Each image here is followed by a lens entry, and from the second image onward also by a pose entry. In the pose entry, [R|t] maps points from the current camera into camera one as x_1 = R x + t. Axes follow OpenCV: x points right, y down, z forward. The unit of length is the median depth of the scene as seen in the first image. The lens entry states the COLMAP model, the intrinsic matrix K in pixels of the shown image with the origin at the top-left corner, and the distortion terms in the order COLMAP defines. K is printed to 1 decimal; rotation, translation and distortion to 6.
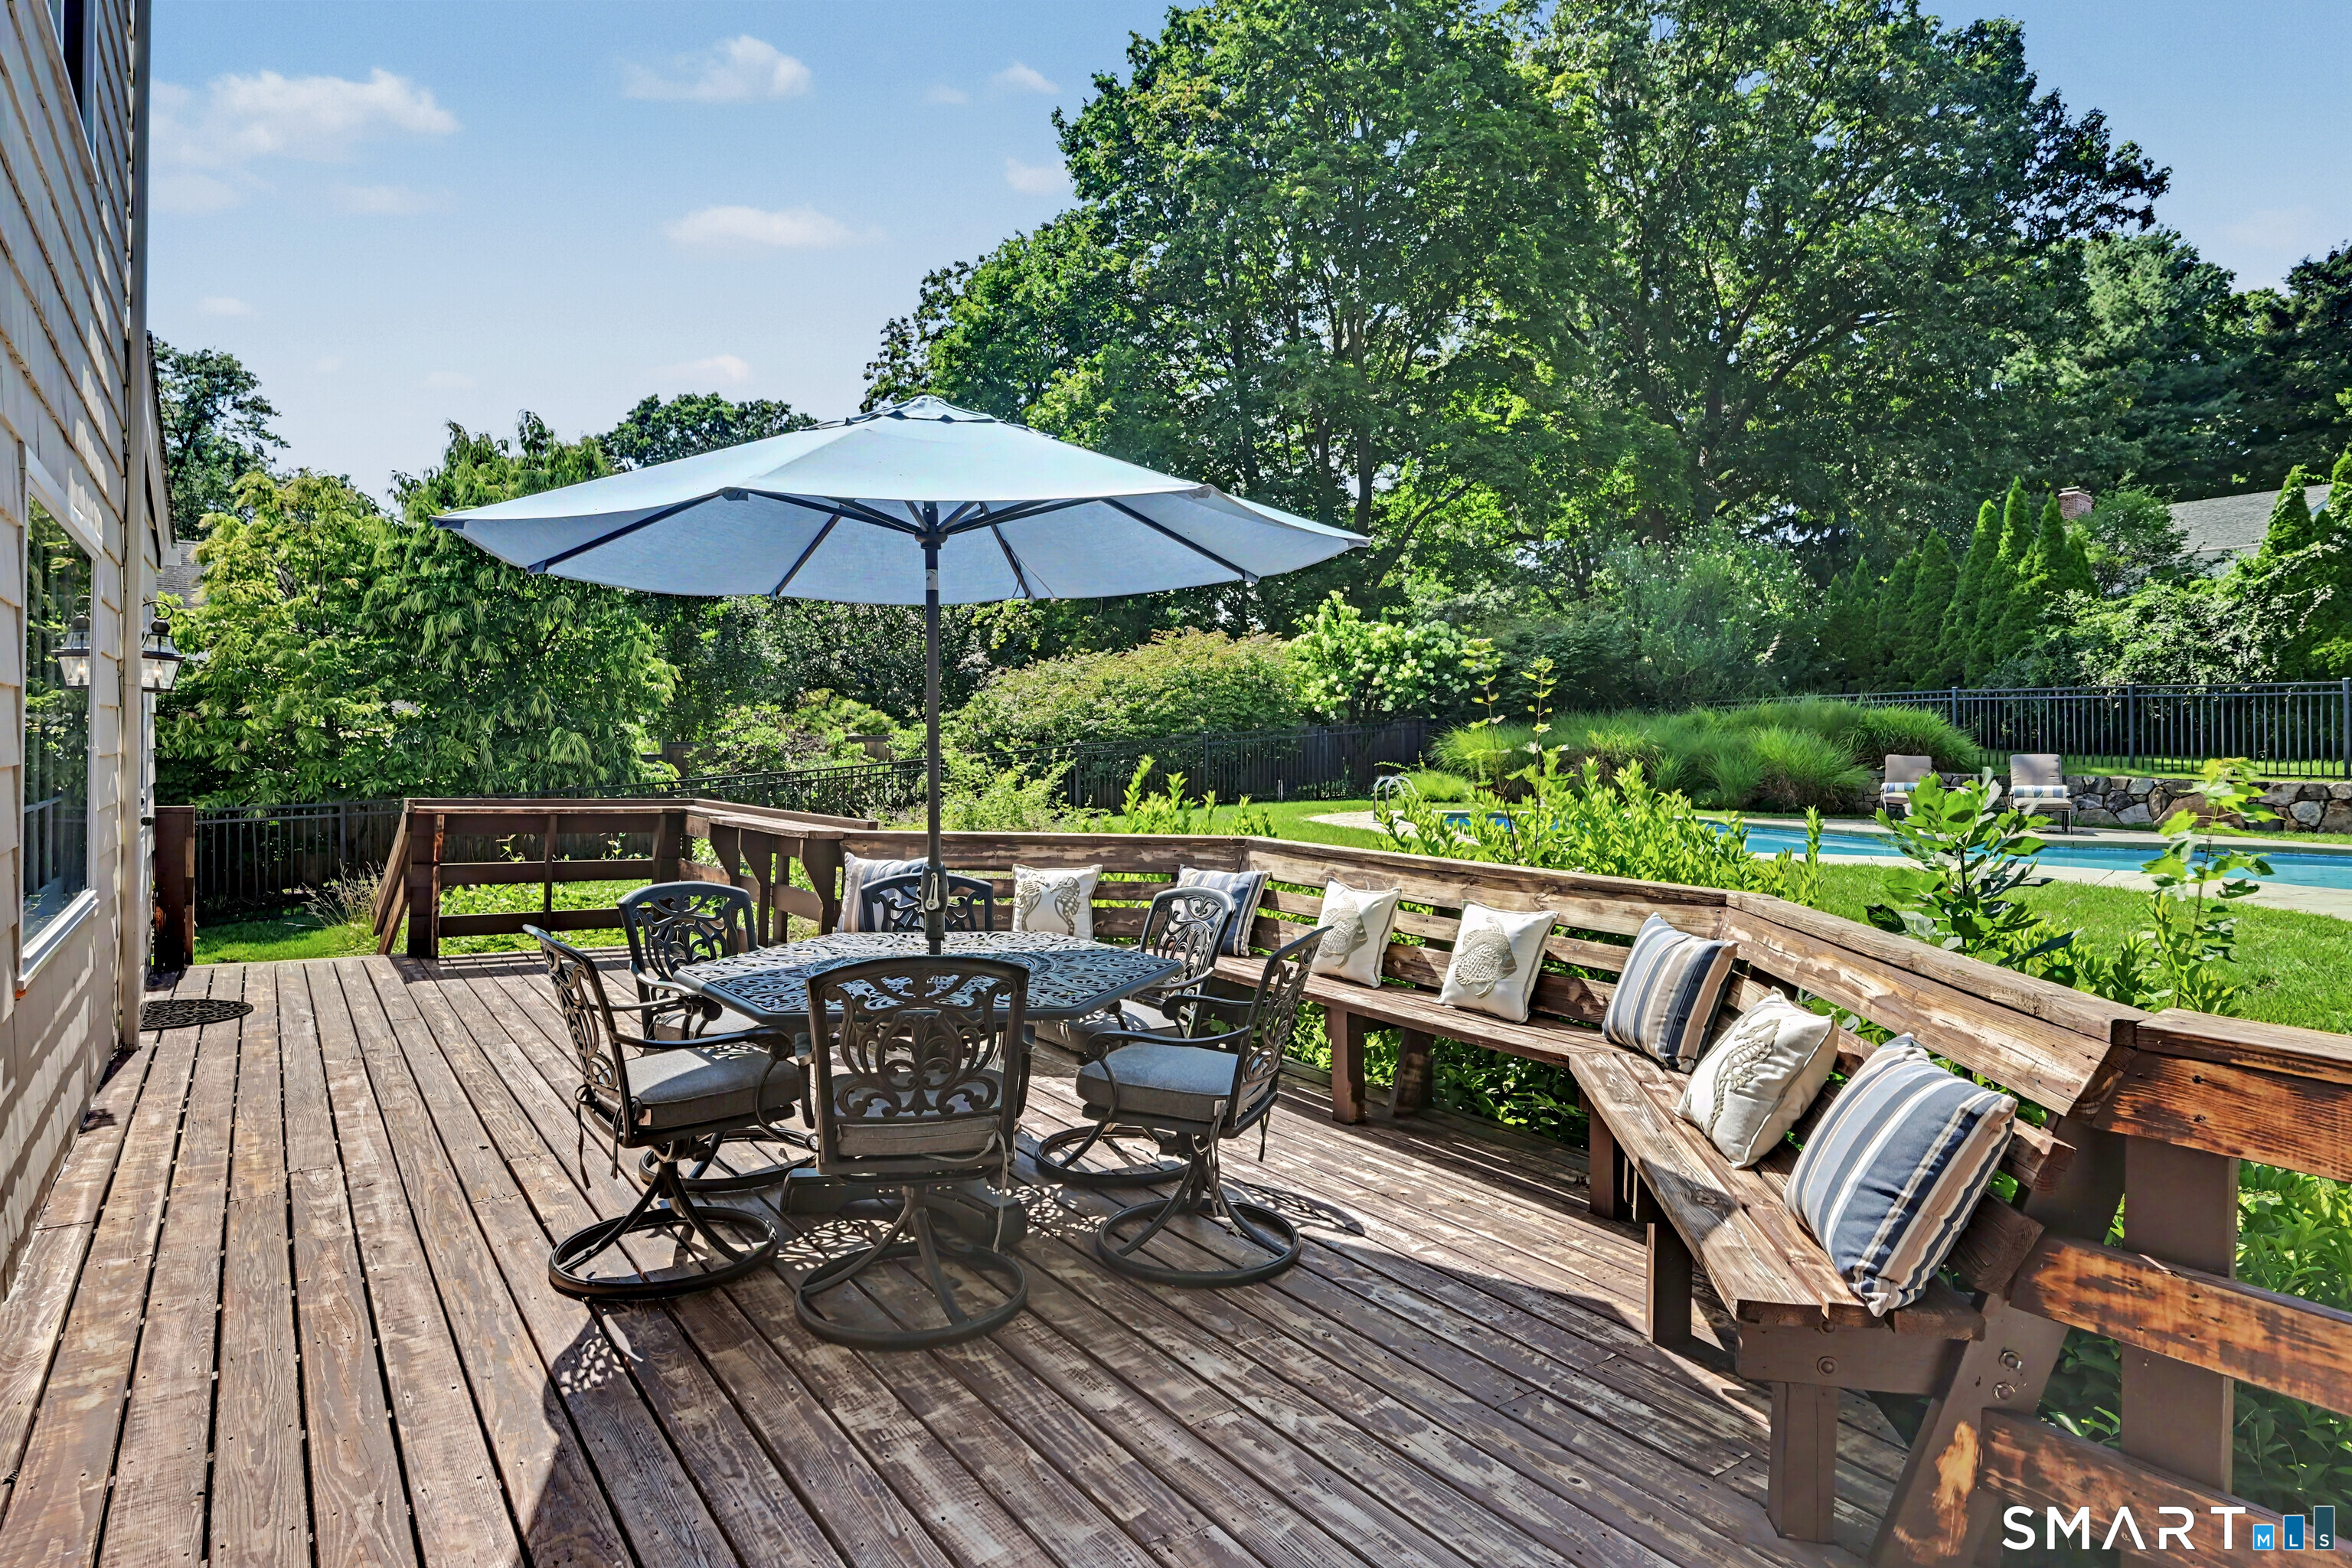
lens RADIAL K [[1259.7, 0, 1182.5], [0, 1259.7, 764.1], [0, 0, 1]] dist [0.000171, -0.002683]
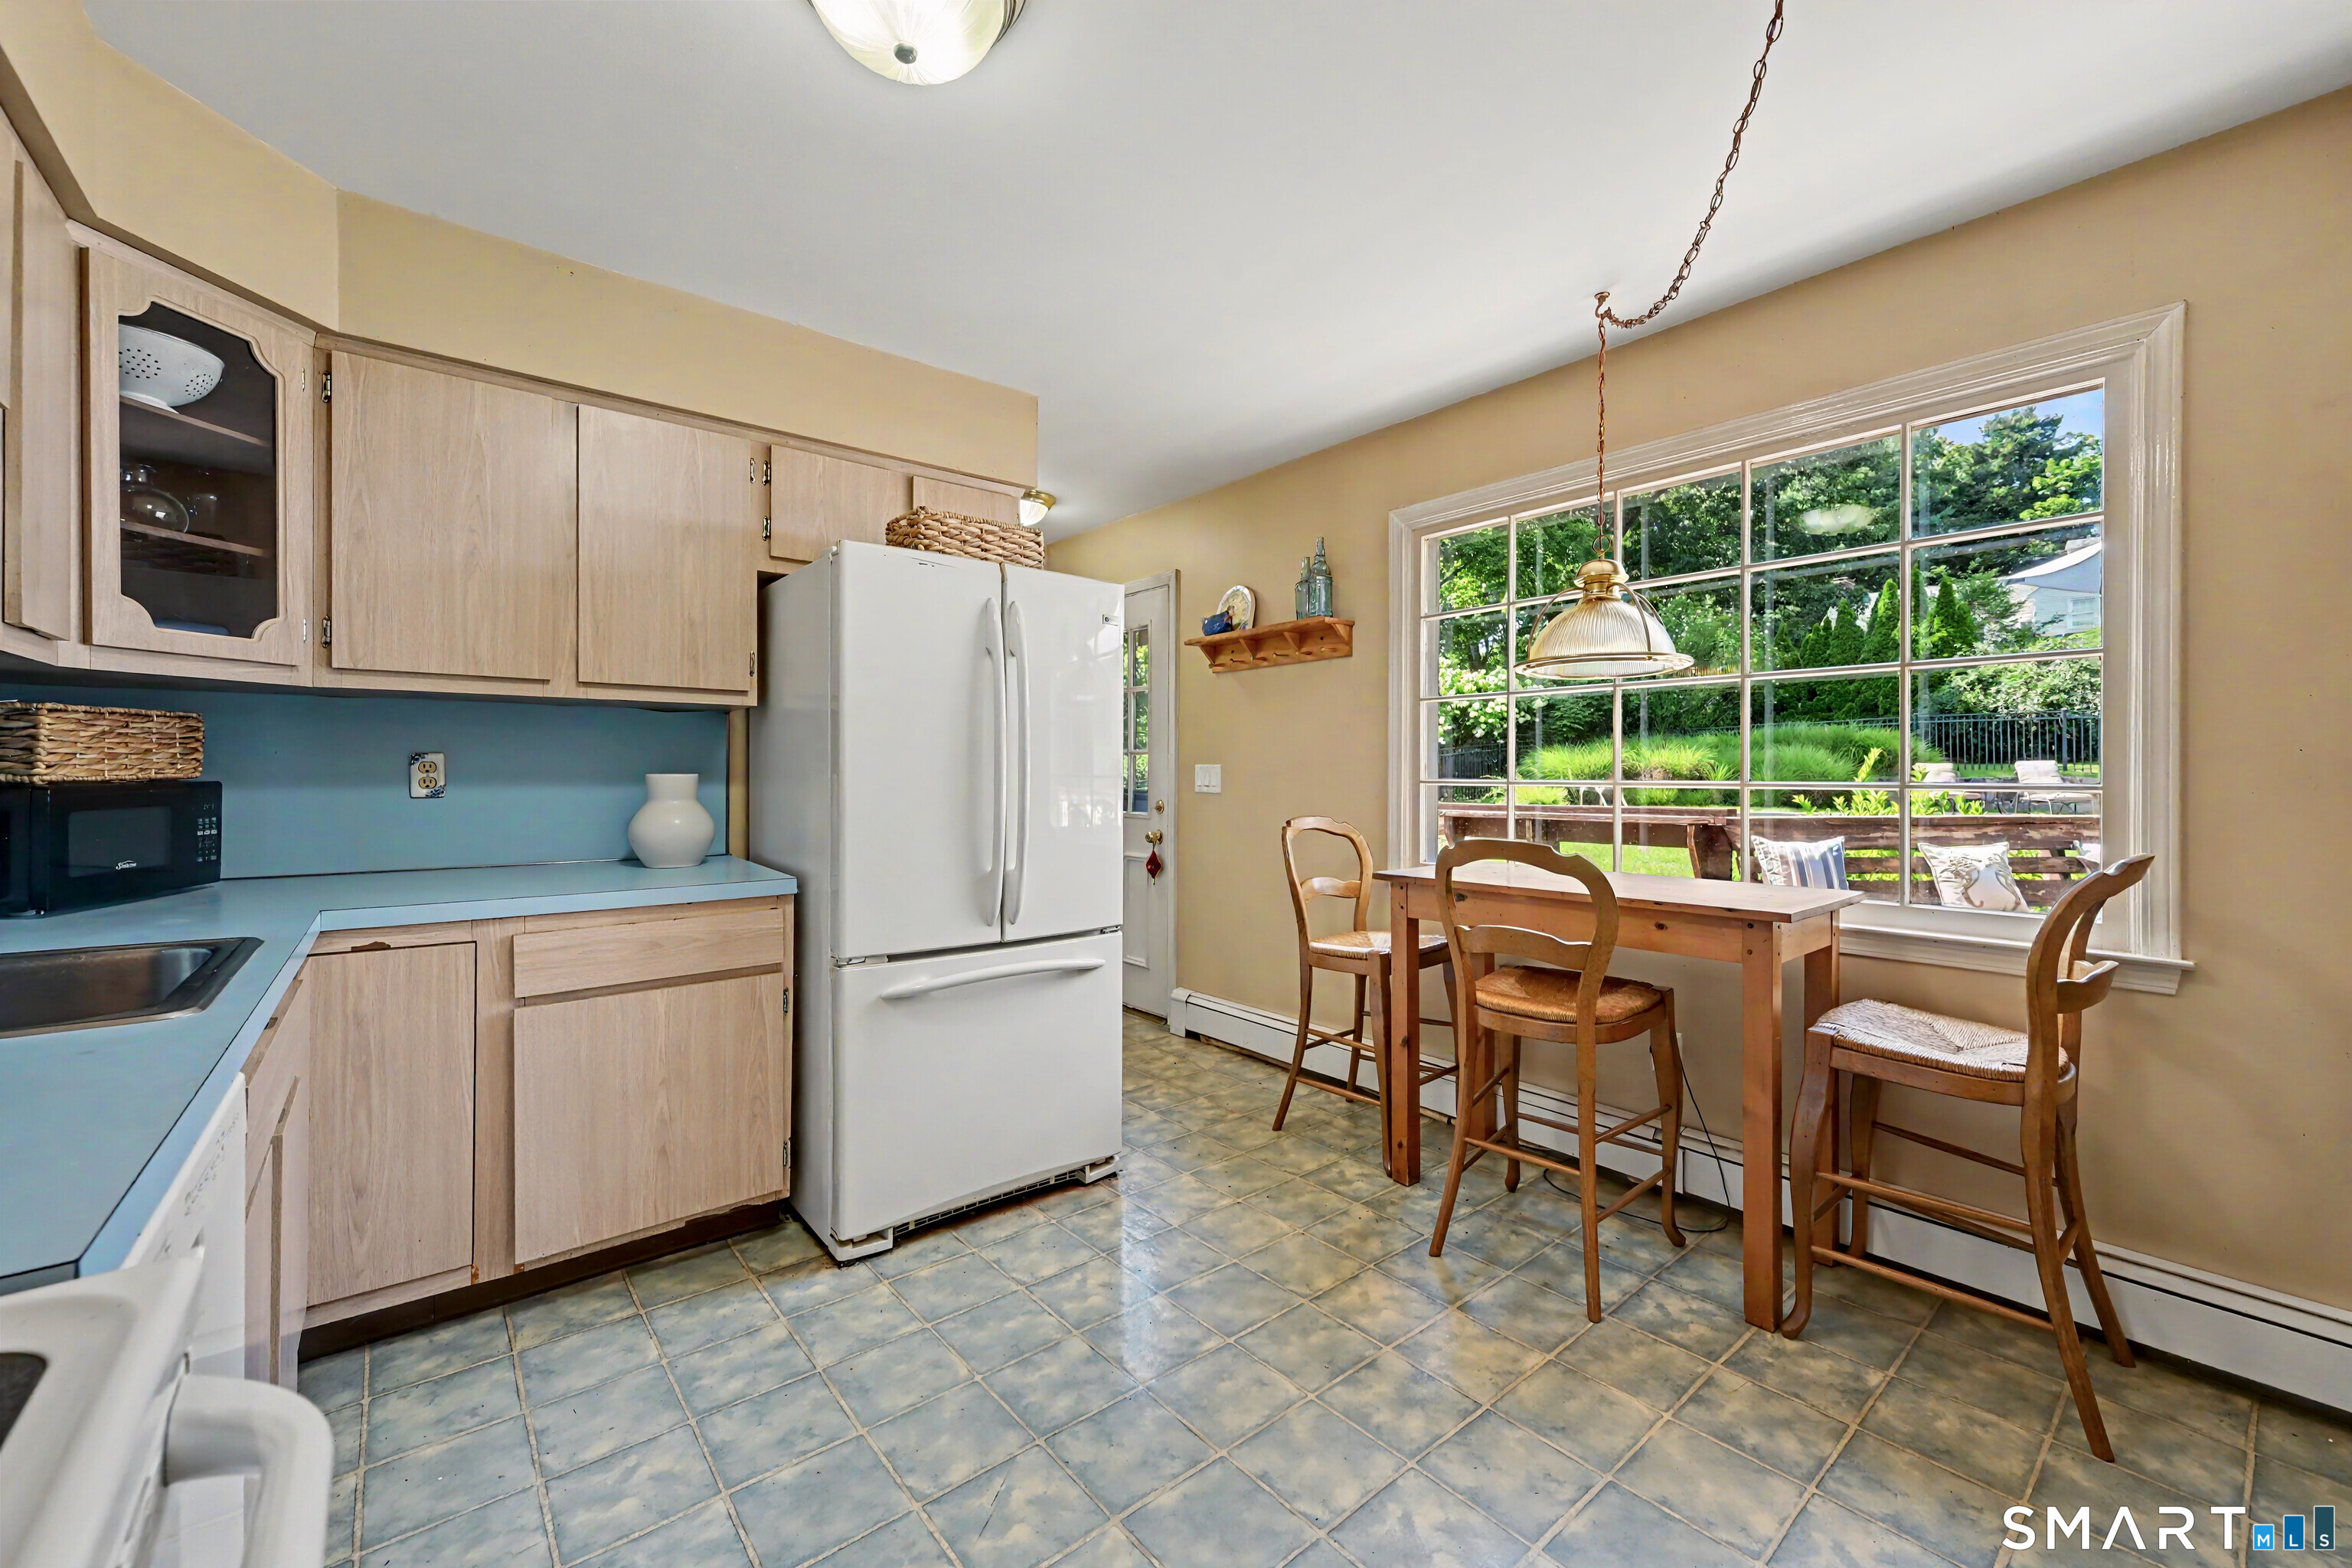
lens RADIAL K [[933.6, 0, 1166.3], [0, 933.6, 776.8], [0, 0, 1]] dist [0.000676, 0.000344]
pose [[0.997180, -0.011583, 0.074152, -0.269696], [0.012368, 0.999872, -0.010140, 0.006074], [-0.074025, 0.011029, 0.997195, 0.063670]]
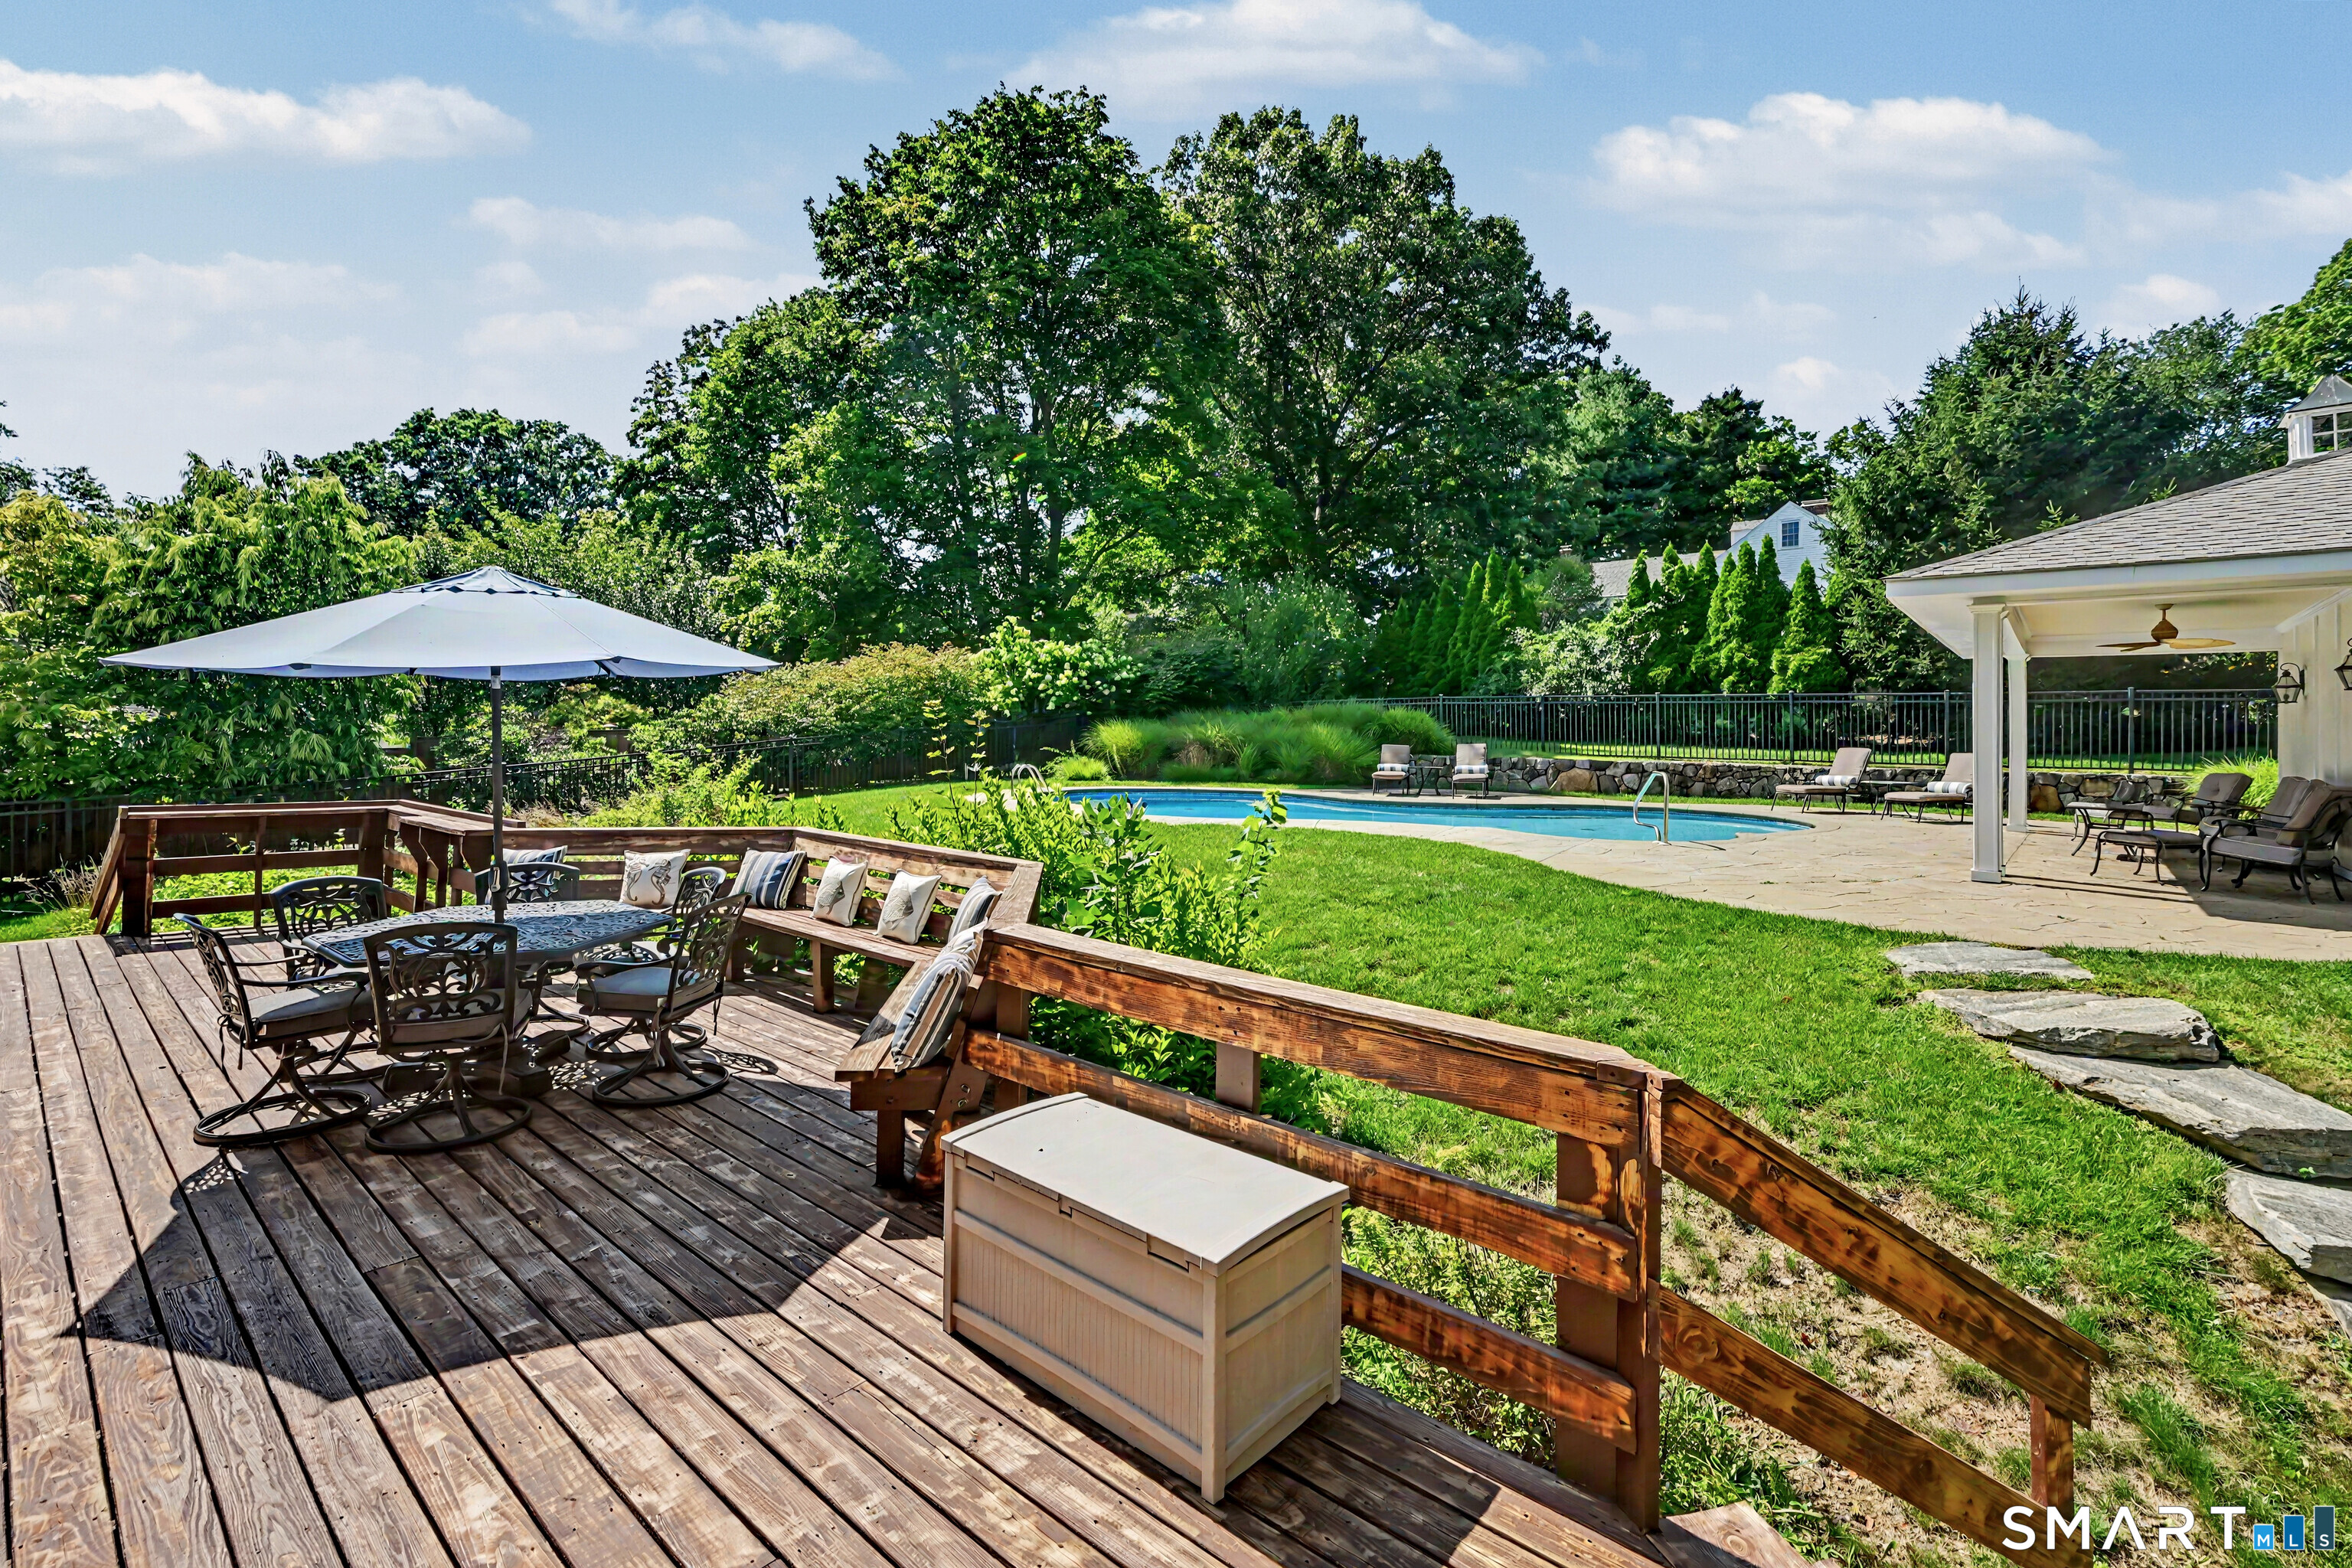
lens RADIAL K [[1042.5, 0, 1196.4], [0, 1042.5, 726.9], [0, 0, 1]] dist [-0.004172, 0.001175]
pose [[0.973390, -0.002902, 0.229137, 0.071559], [0.005289, 0.999938, -0.009804, -0.014533], [-0.229095, 0.010755, 0.973345, -0.094662]]
